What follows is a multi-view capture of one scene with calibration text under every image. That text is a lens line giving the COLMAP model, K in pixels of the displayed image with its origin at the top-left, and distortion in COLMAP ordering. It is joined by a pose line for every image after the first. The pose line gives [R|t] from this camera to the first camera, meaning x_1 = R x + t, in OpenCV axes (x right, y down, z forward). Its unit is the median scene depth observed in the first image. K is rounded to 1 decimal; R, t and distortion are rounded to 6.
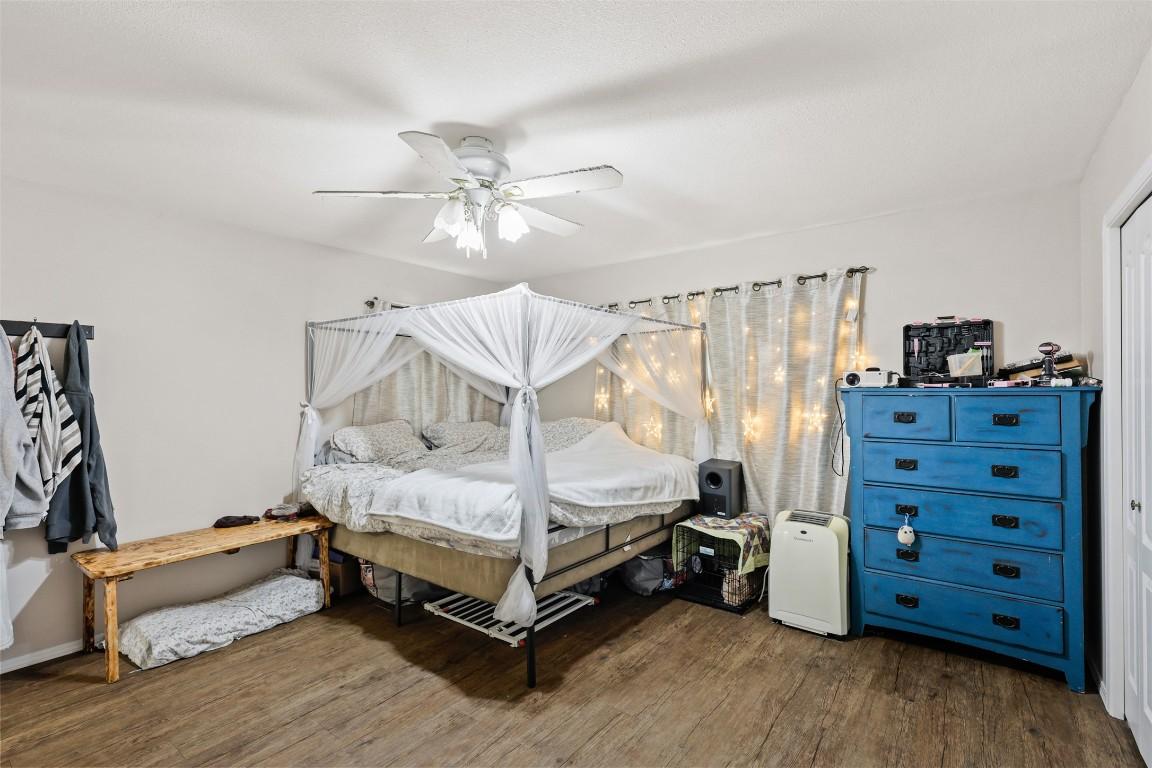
lens RADIAL K [[526.1, 0, 581.3], [0, 526.1, 385.1], [0, 0, 1]] dist [0.004172, -0.000886]
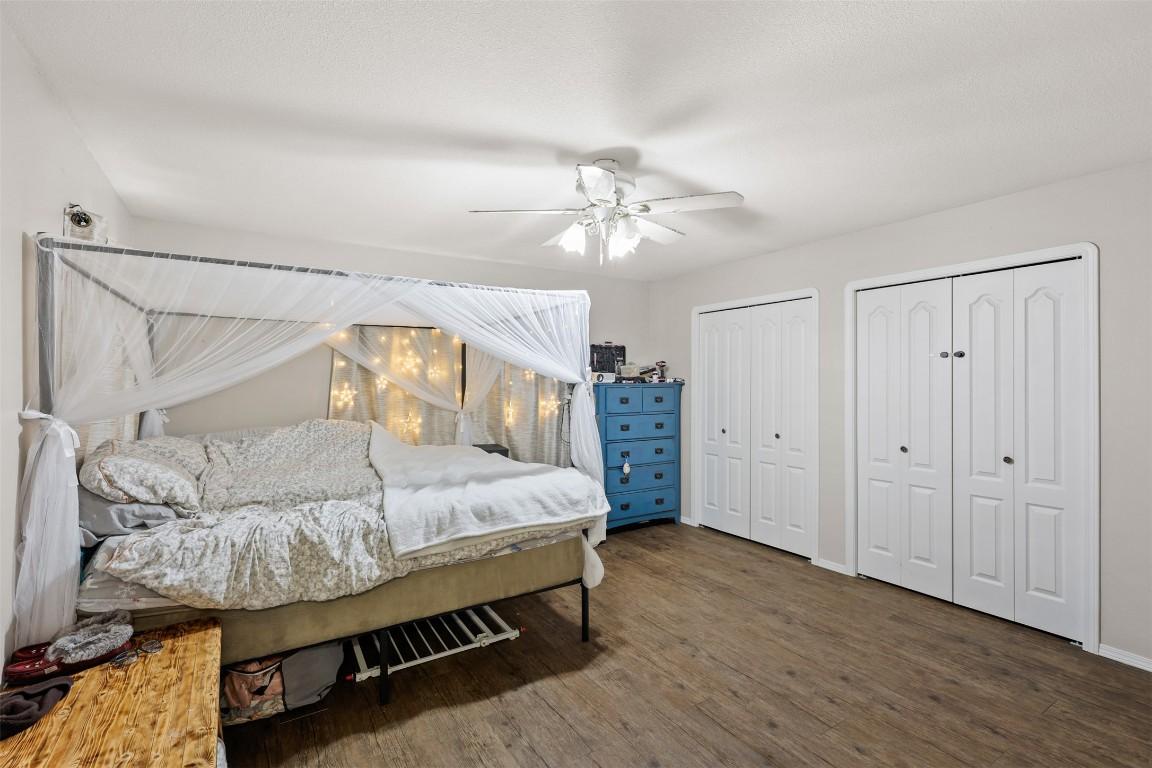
lens RADIAL K [[526.1, 0, 576.8], [0, 526.1, 384.4], [0, 0, 1]] dist [0.004172, -0.000886]
pose [[0.354320, 0.000645, 0.935124, -1.027987], [-0.003706, 0.999993, 0.000714, 0.008955], [-0.935117, -0.003719, 0.354320, 0.532604]]
